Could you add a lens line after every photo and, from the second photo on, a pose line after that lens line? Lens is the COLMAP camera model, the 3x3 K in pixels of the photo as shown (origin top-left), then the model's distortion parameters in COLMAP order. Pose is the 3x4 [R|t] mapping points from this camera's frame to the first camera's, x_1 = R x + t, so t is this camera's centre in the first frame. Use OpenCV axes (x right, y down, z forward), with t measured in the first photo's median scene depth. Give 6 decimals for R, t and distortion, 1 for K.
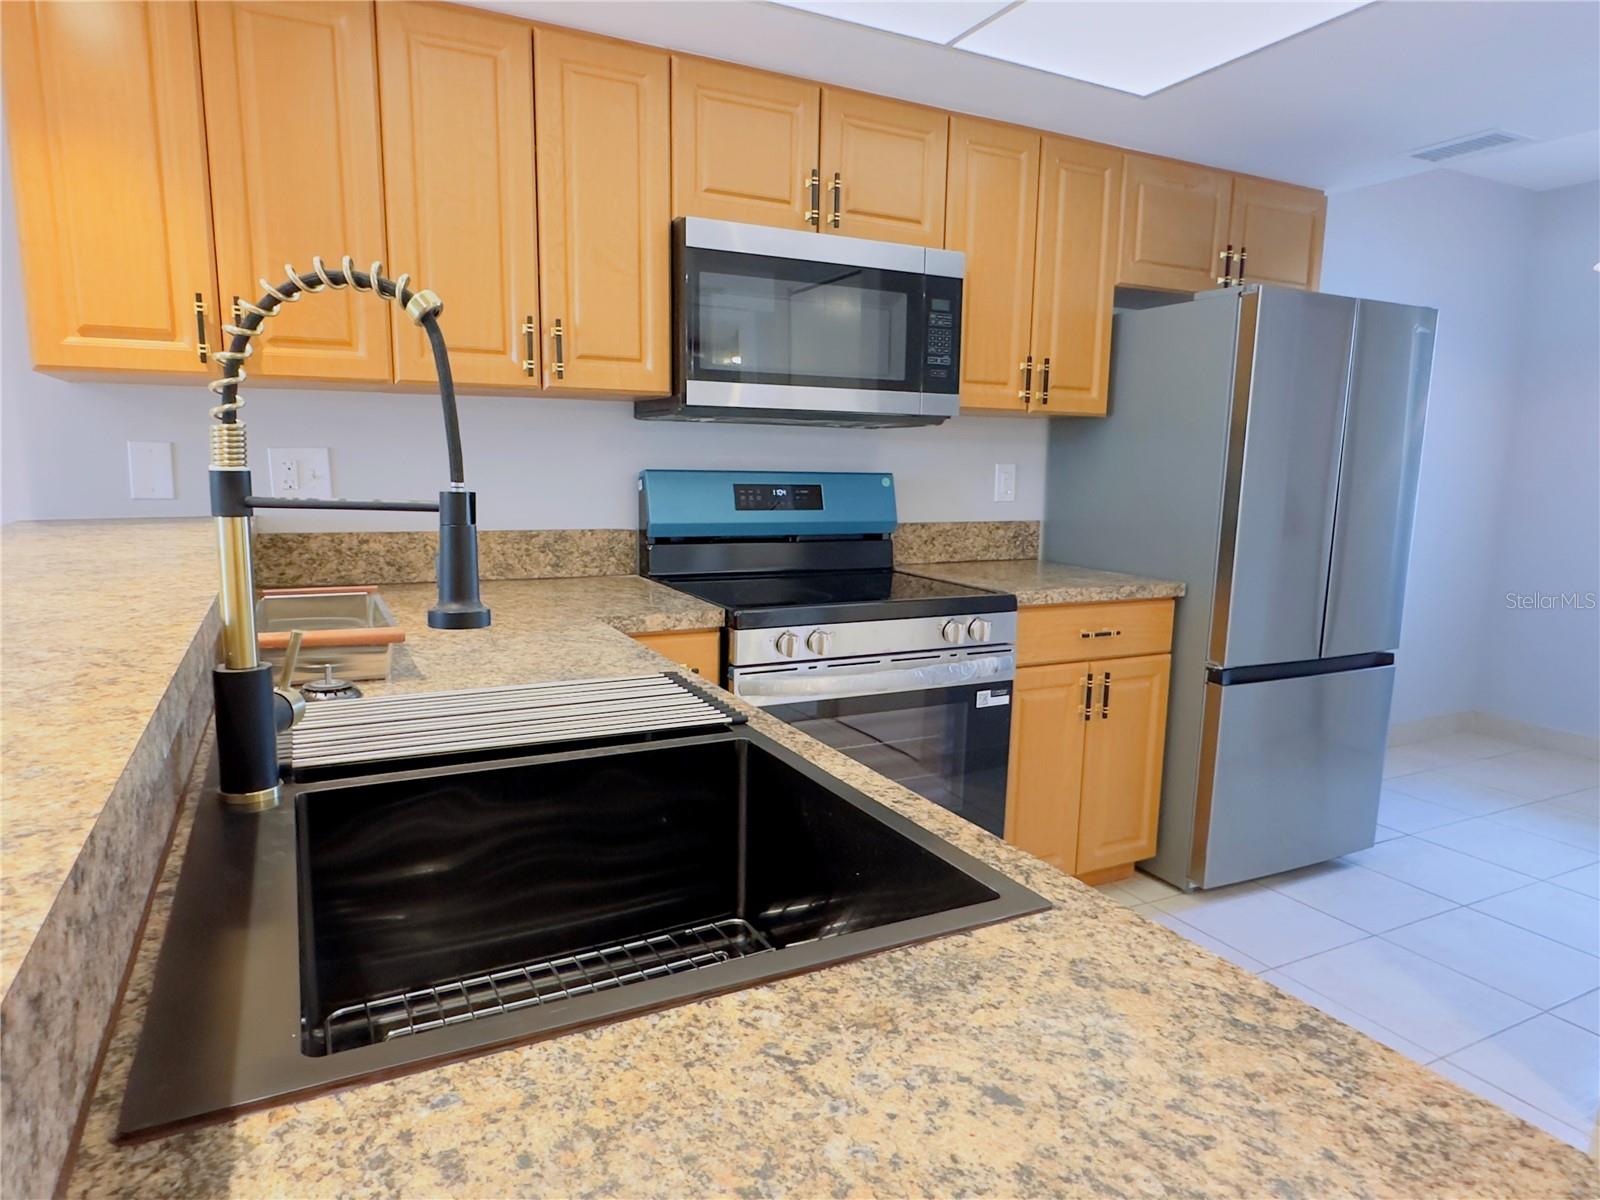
lens RADIAL K [[974.3, 0, 801.4], [0, 974.3, 608.2], [0, 0, 1]] dist [-0.001946, 0.000972]
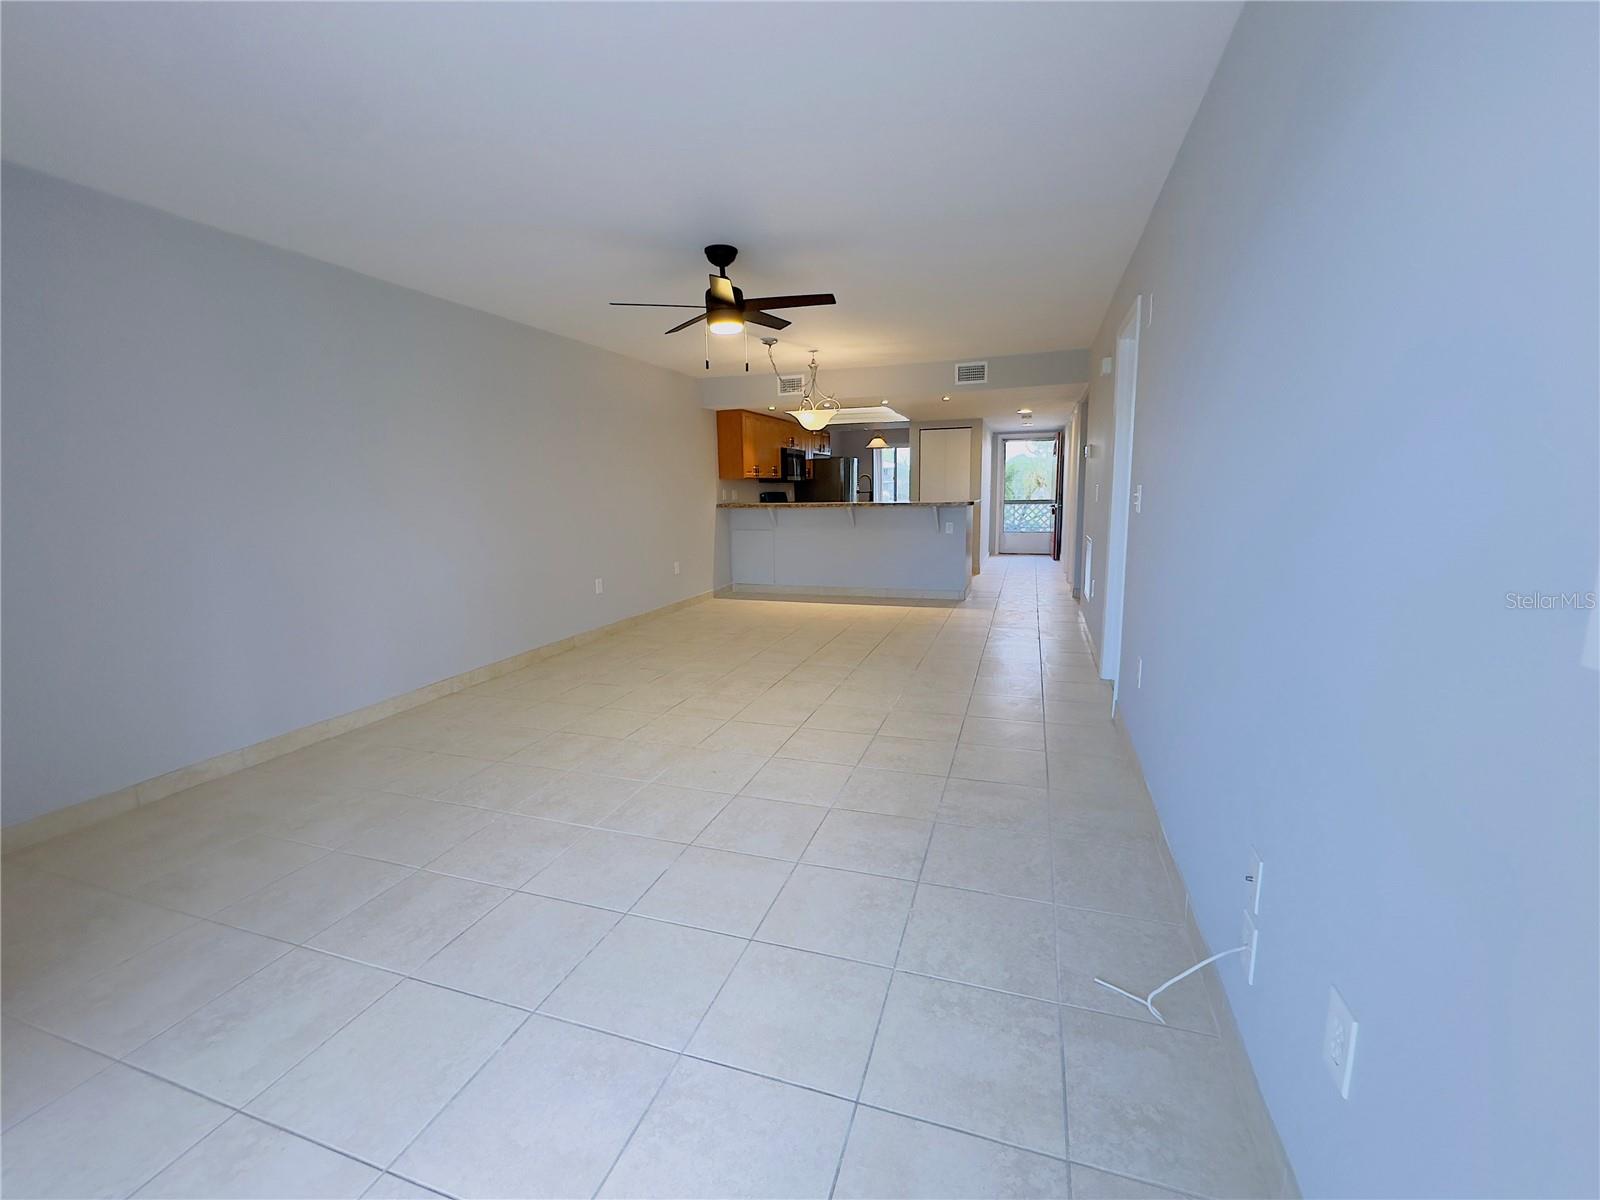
lens RADIAL K [[674.1, 0, 800.9], [0, 674.1, 593.3], [0, 0, 1]] dist [-0.003105, 0.000142]
pose [[0.715894, -0.136356, 0.684765, -2.346806], [0.132240, 0.989473, 0.058780, 0.185136], [-0.685572, 0.048473, 0.726389, -1.549513]]
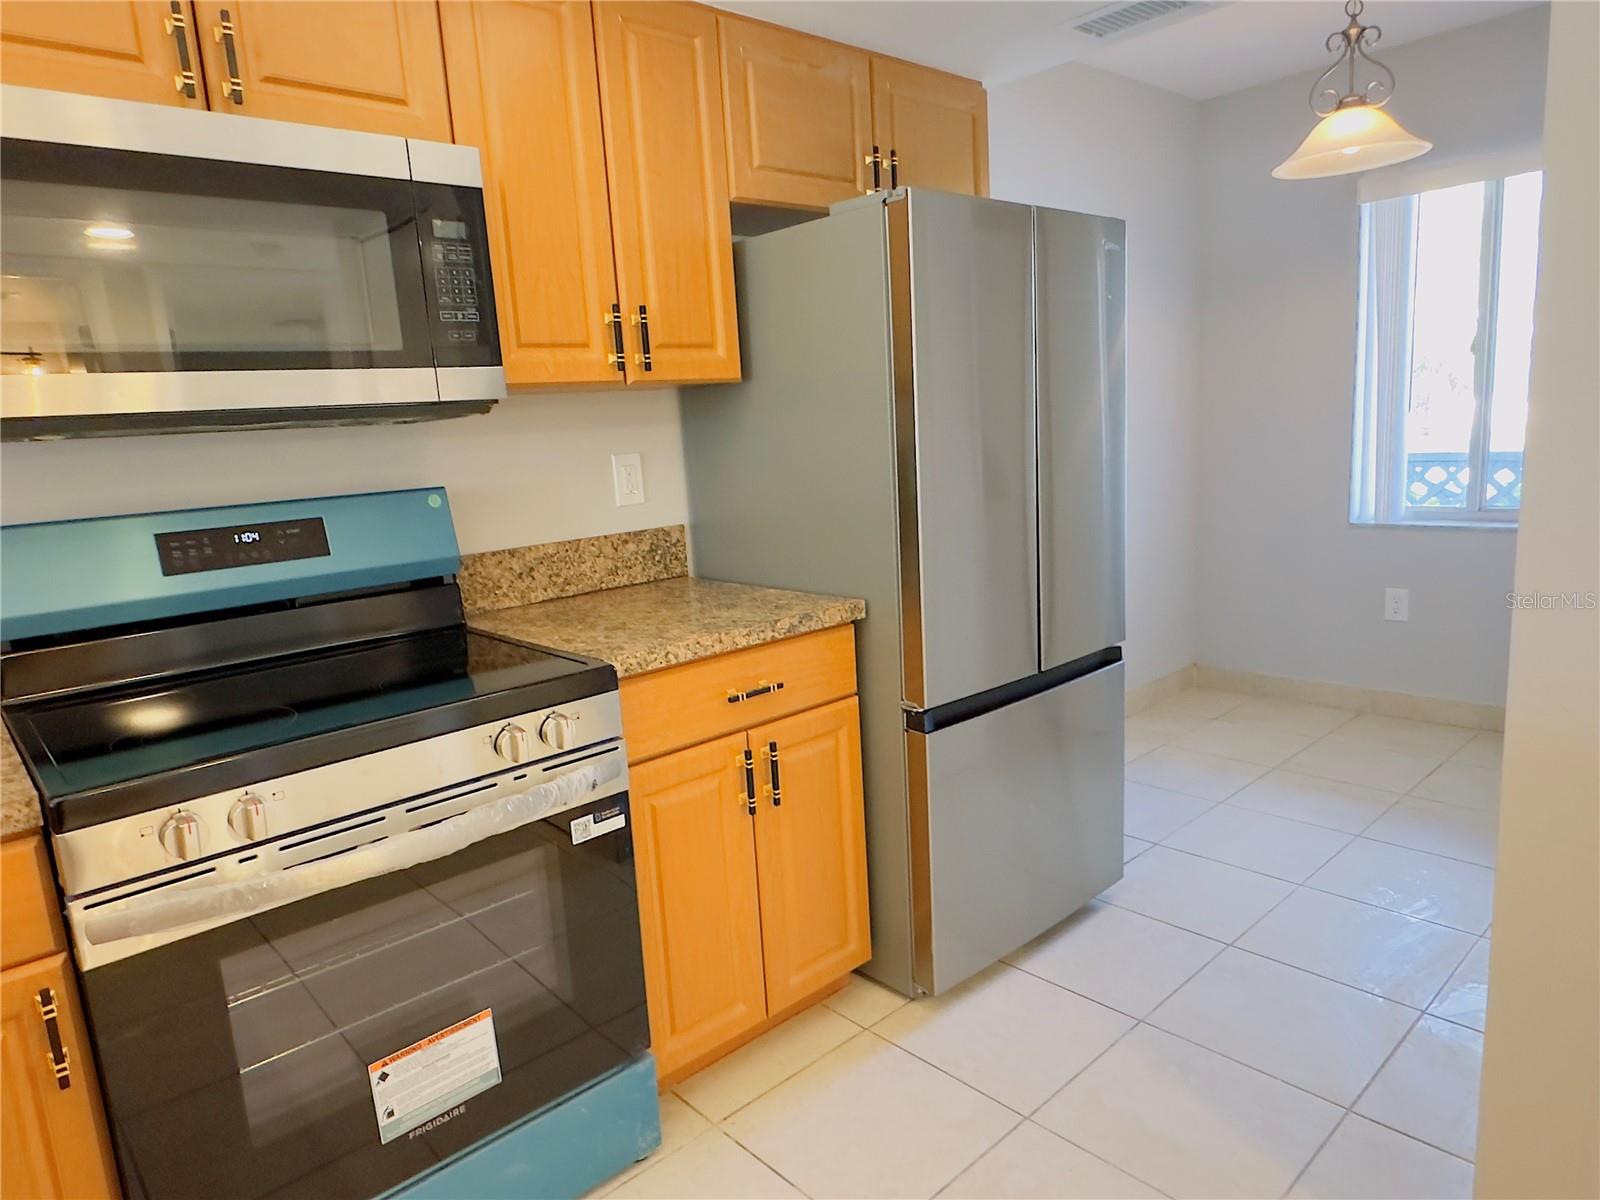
lens RADIAL K [[1000.8, 0, 800.0], [0, 1000.8, 600.0], [0, 0, 1]] dist [-0.000764, 0.000884]
pose [[0.960946, -0.123896, 0.247451, 0.157743], [0.118621, 0.992281, 0.036171, -0.058766], [-0.250022, -0.005405, 0.968225, 0.273478]]
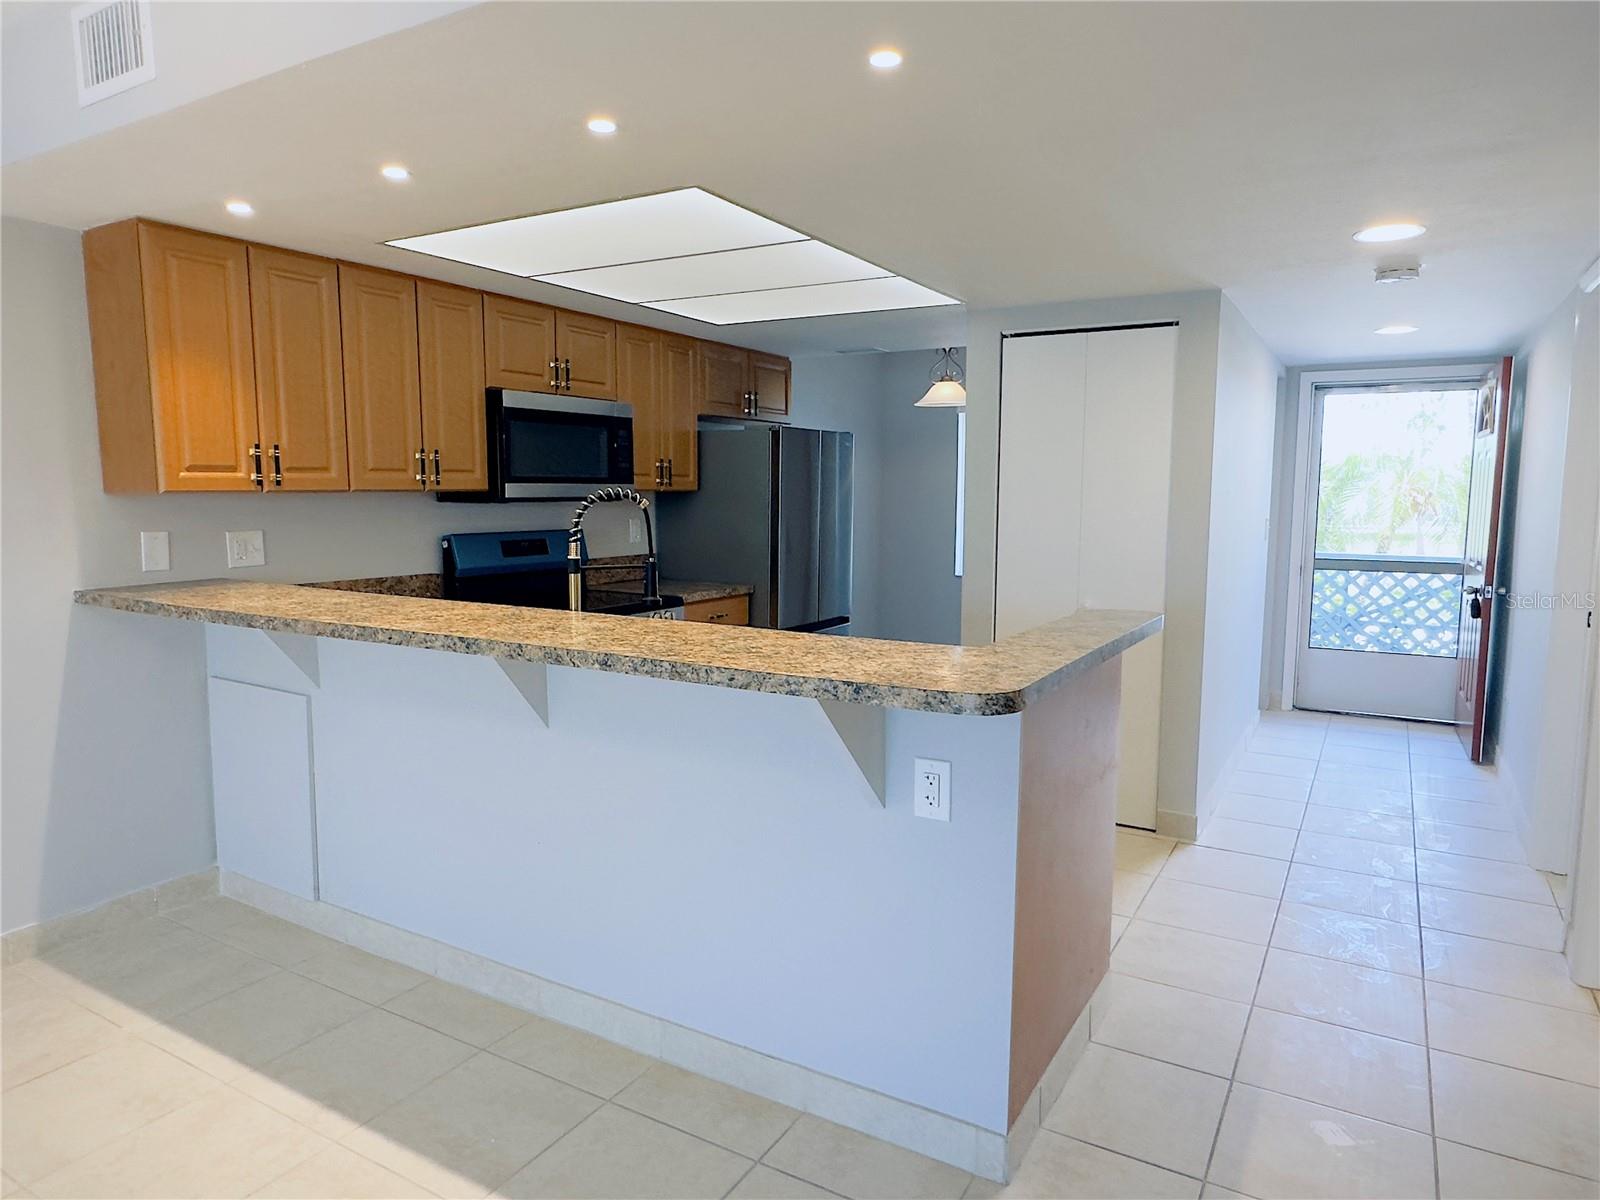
lens RADIAL K [[1000.8, 0, 800.0], [0, 1000.8, 600.0], [0, 0, 1]] dist [-0.000764, 0.000884]
pose [[0.843179, -0.071991, 0.532792, -0.512869], [0.088762, 0.996035, -0.005888, 0.019274], [-0.530256, 0.052256, 0.846226, -0.598871]]
